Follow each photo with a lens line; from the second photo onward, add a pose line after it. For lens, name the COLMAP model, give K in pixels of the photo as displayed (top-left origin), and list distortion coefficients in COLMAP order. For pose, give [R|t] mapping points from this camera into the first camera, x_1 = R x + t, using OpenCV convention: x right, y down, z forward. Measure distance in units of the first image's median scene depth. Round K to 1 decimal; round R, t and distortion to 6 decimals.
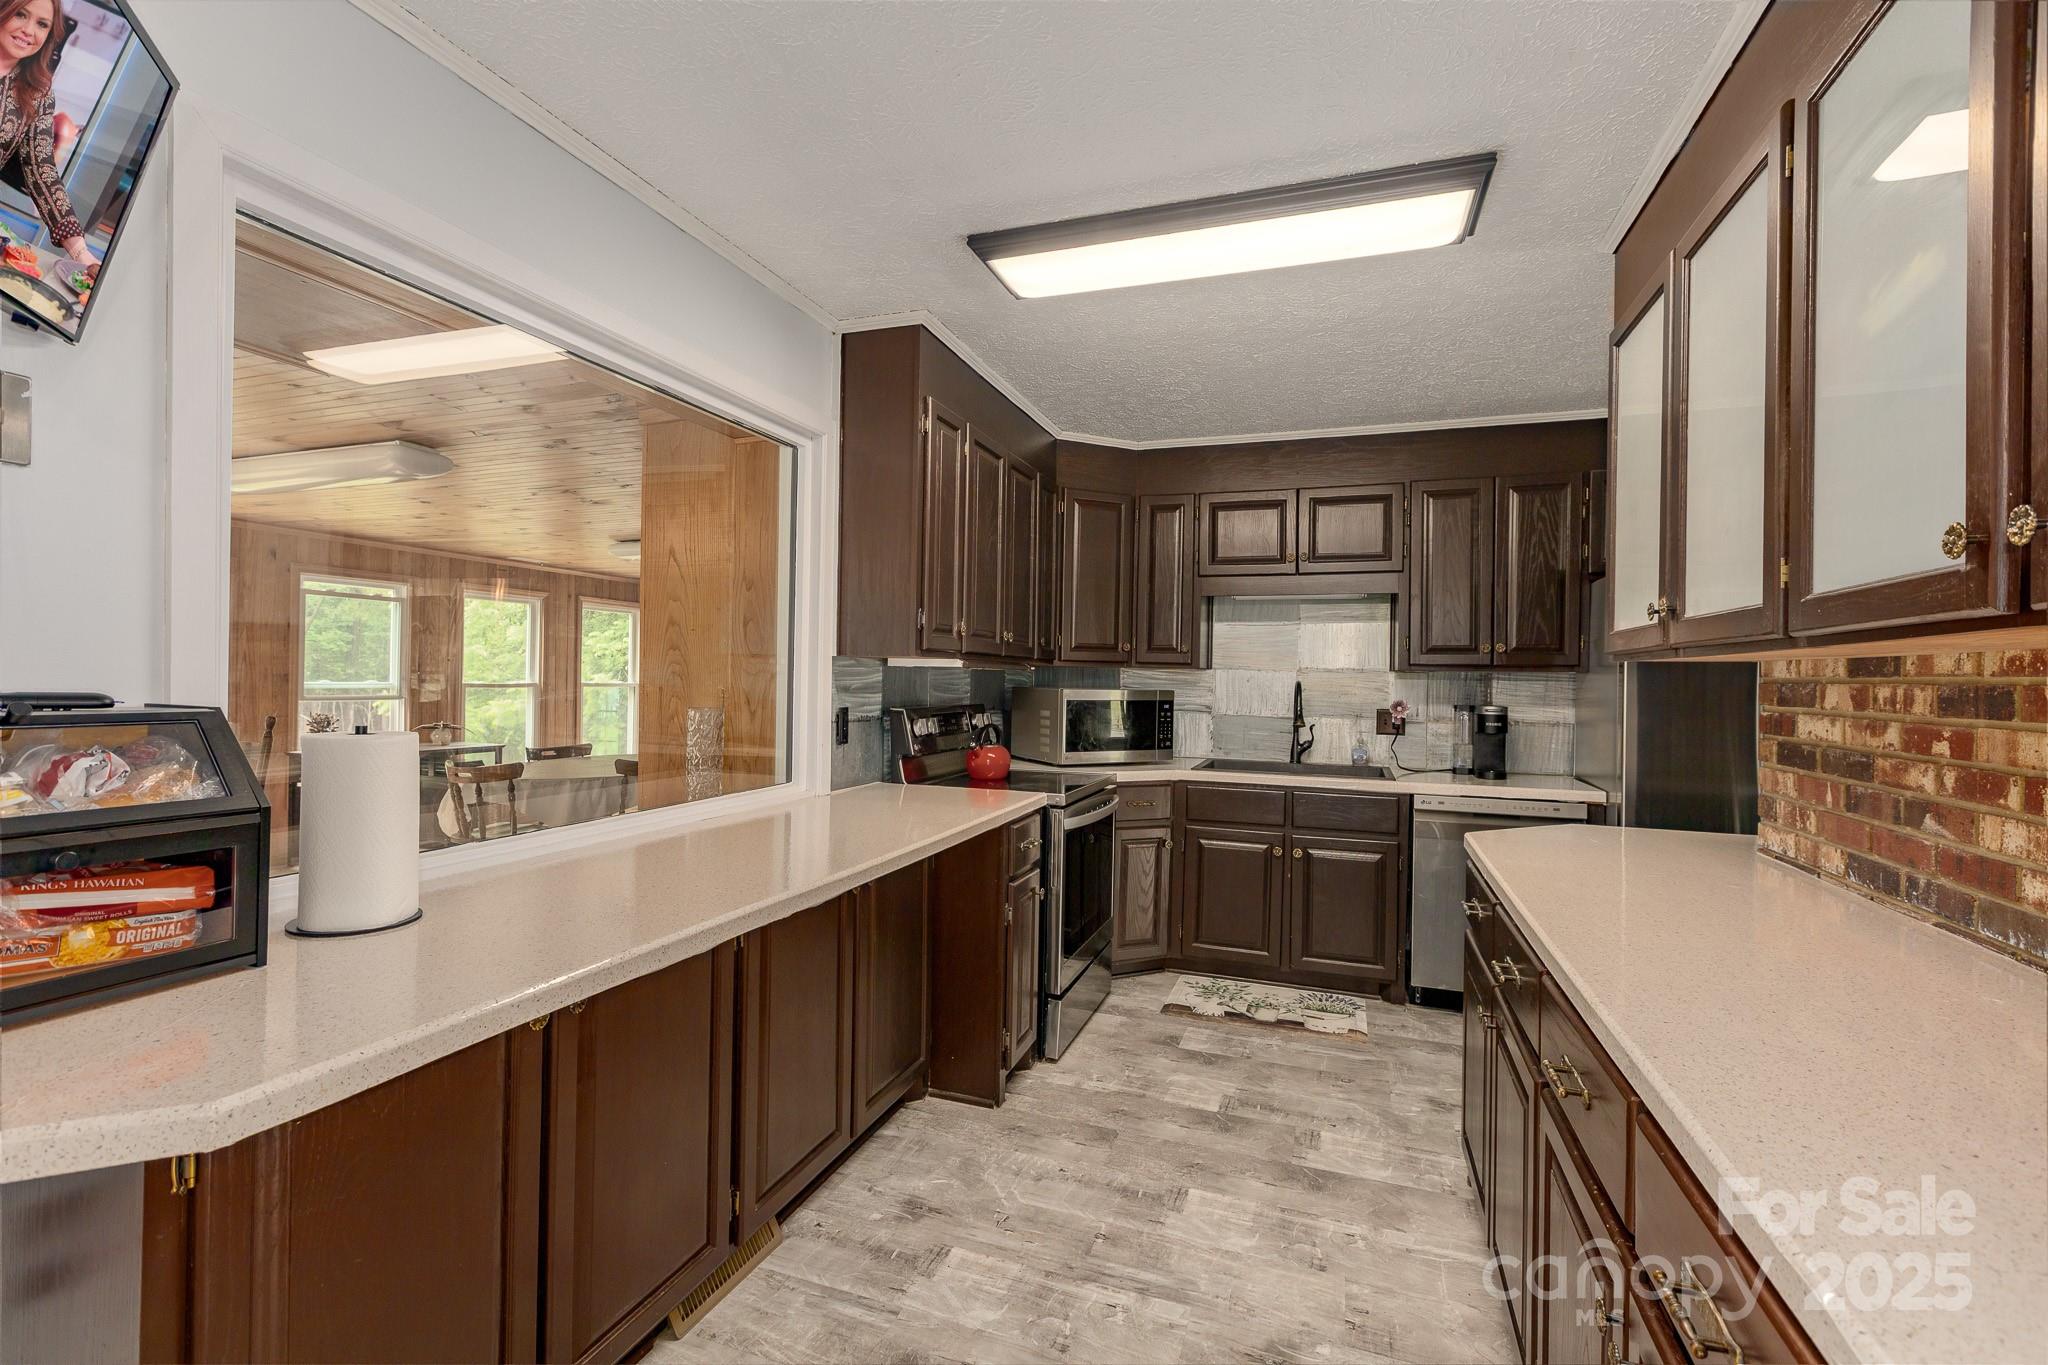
lens RADIAL K [[921.3, 0, 996.9], [0, 921.3, 670.7], [0, 0, 1]] dist [0.000386, -0.000952]
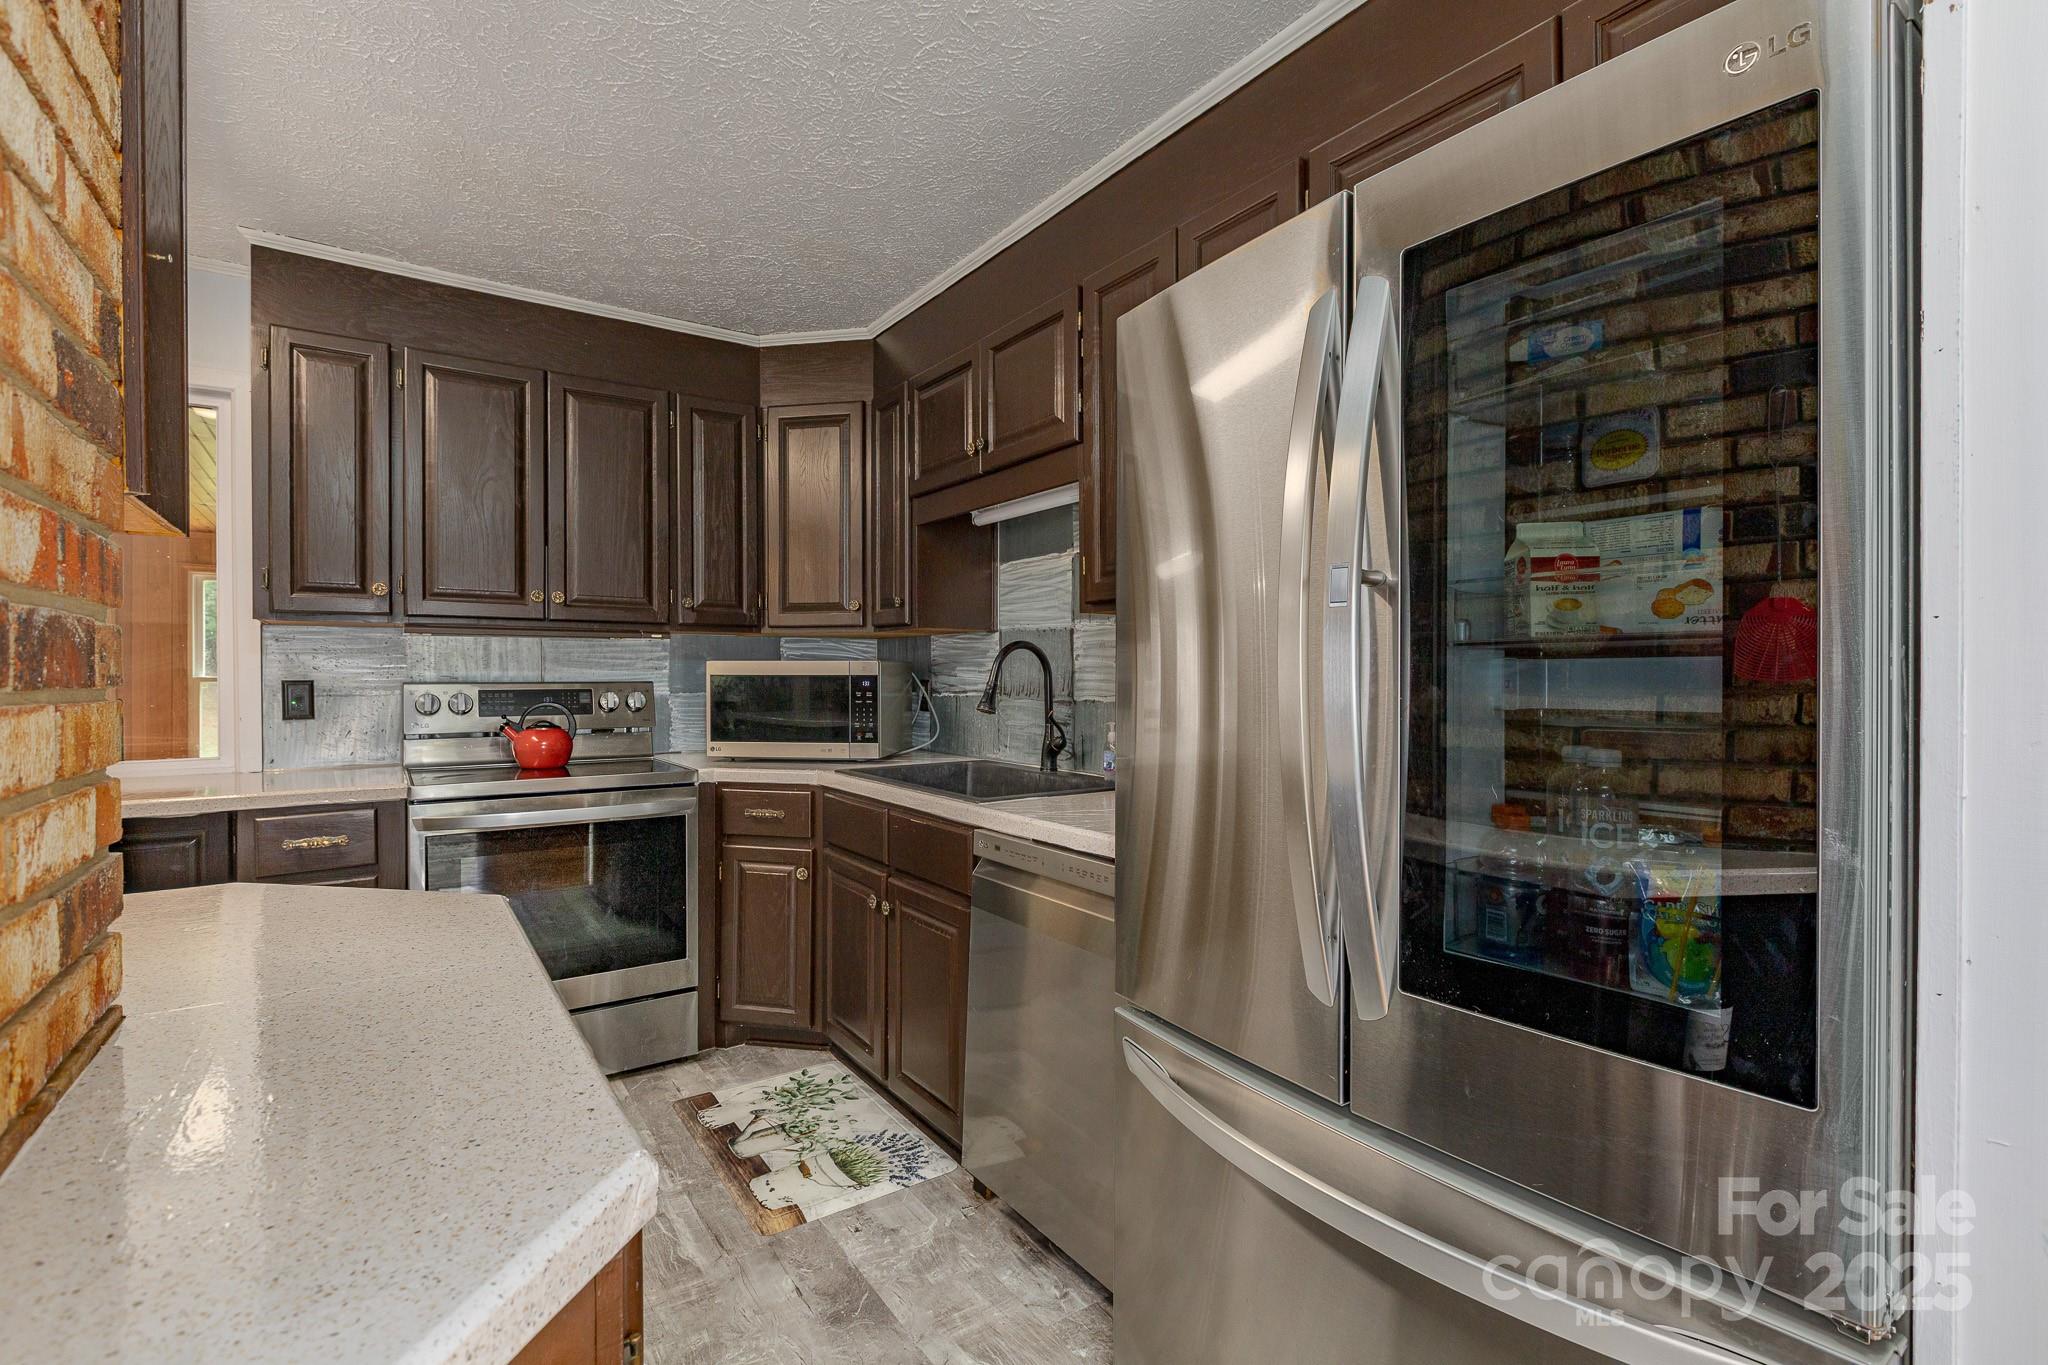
lens RADIAL K [[921.3, 0, 1006.0], [0, 921.3, 684.1], [0, 0, 1]] dist [0.000386, -0.000952]
pose [[0.817376, -0.006544, -0.576068, 1.012785], [0.012664, 0.999898, 0.006611, 0.052579], [0.575966, -0.012699, 0.817375, 0.703734]]
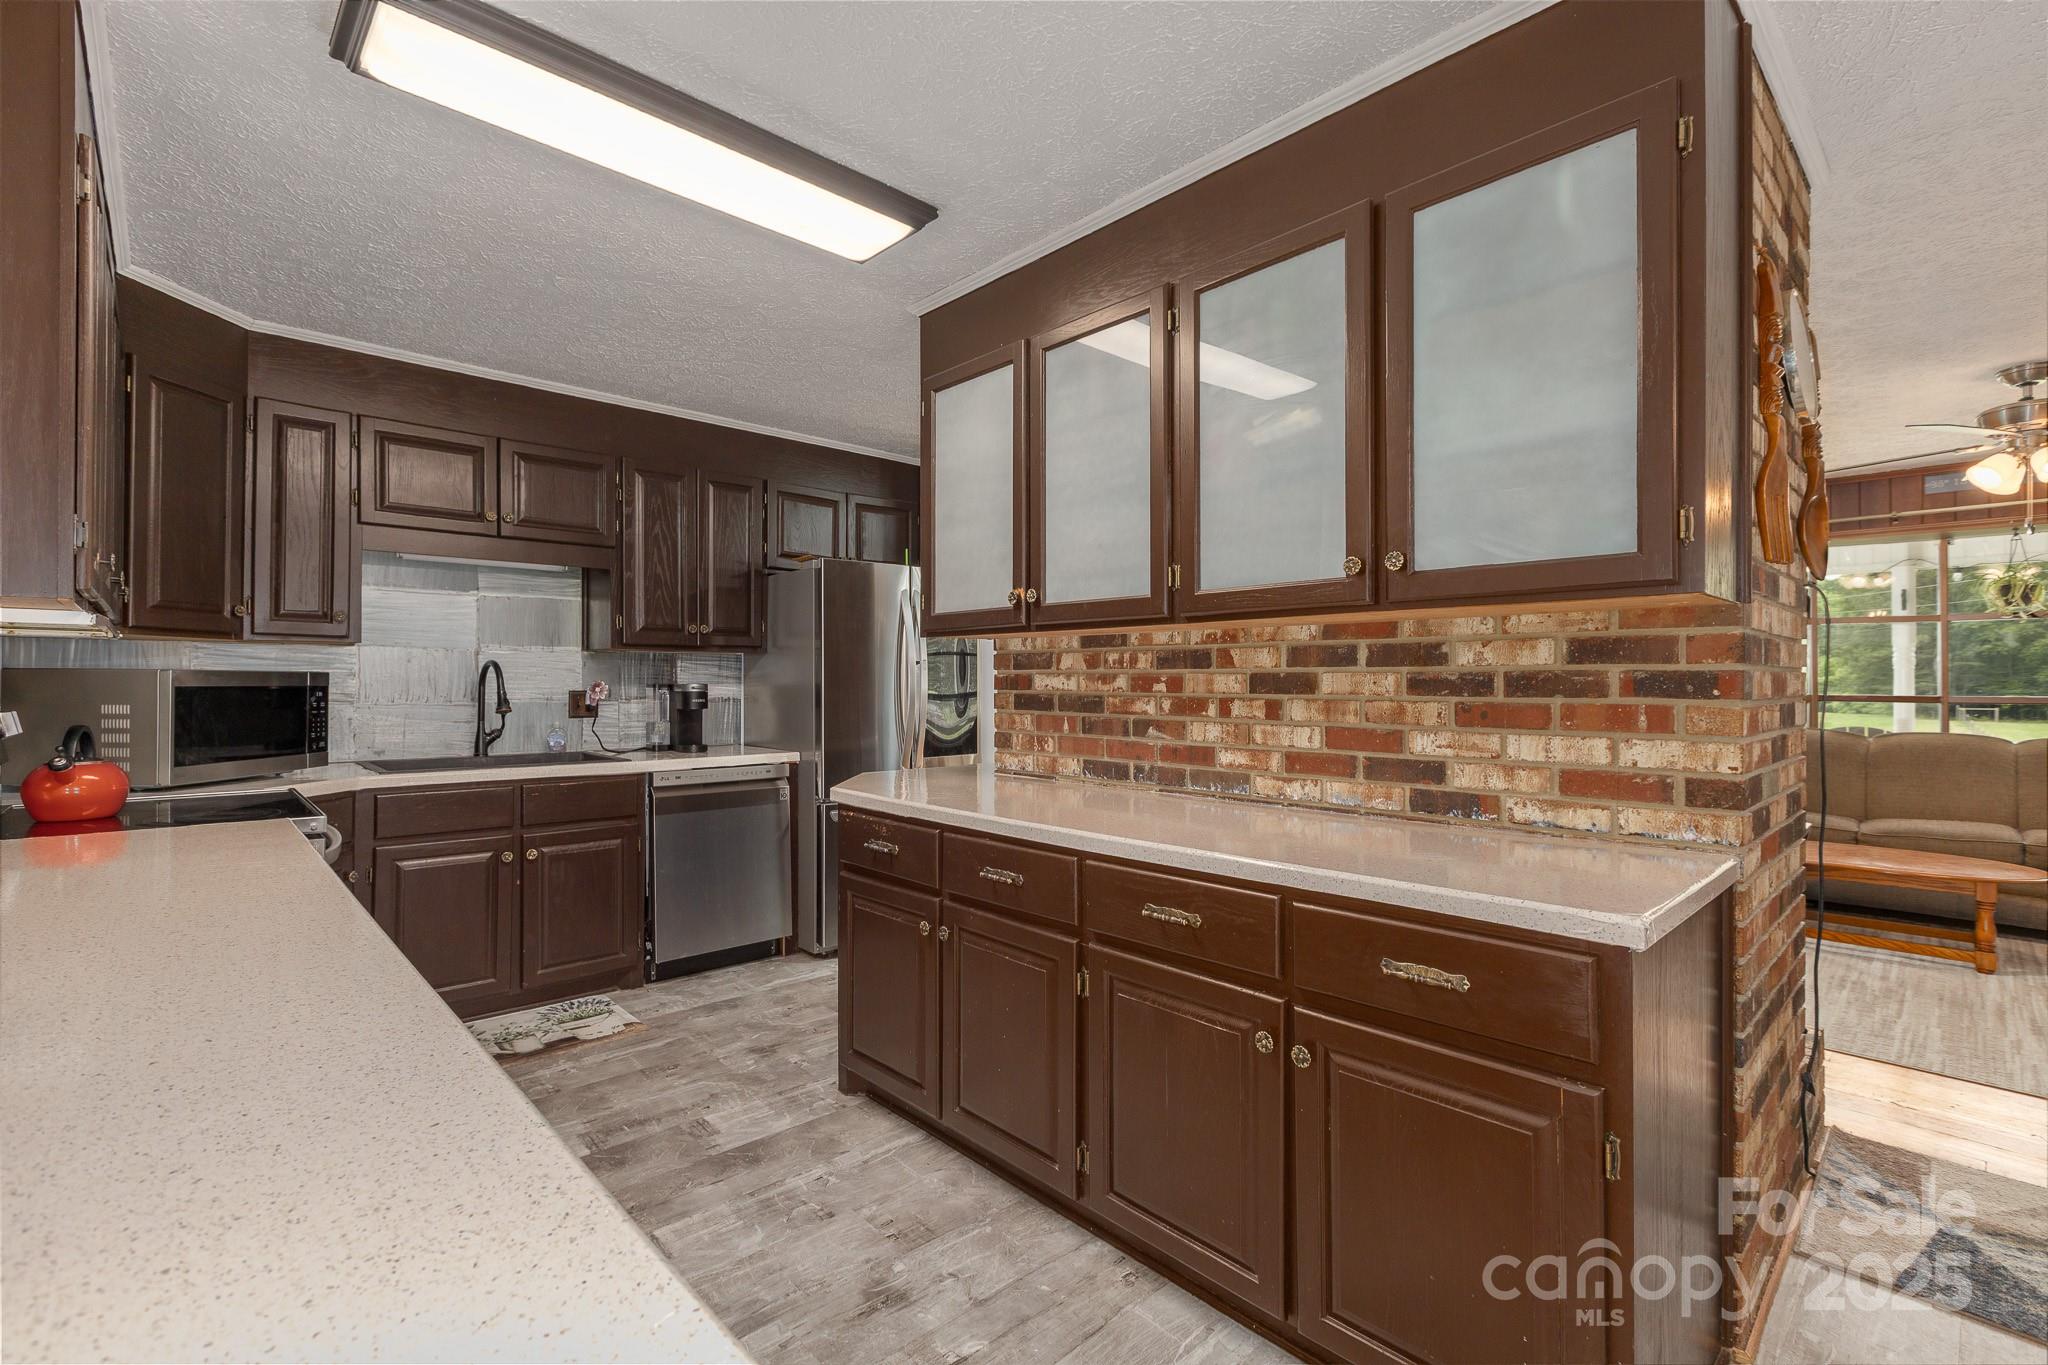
lens RADIAL K [[921.3, 0, 1033.9], [0, 921.3, 674.2], [0, 0, 1]] dist [0.000386, -0.000952]
pose [[0.441667, -0.007964, 0.897144, -0.332898], [-0.000503, 0.999958, 0.009124, 0.023877], [-0.897179, -0.004480, 0.441645, 0.243706]]
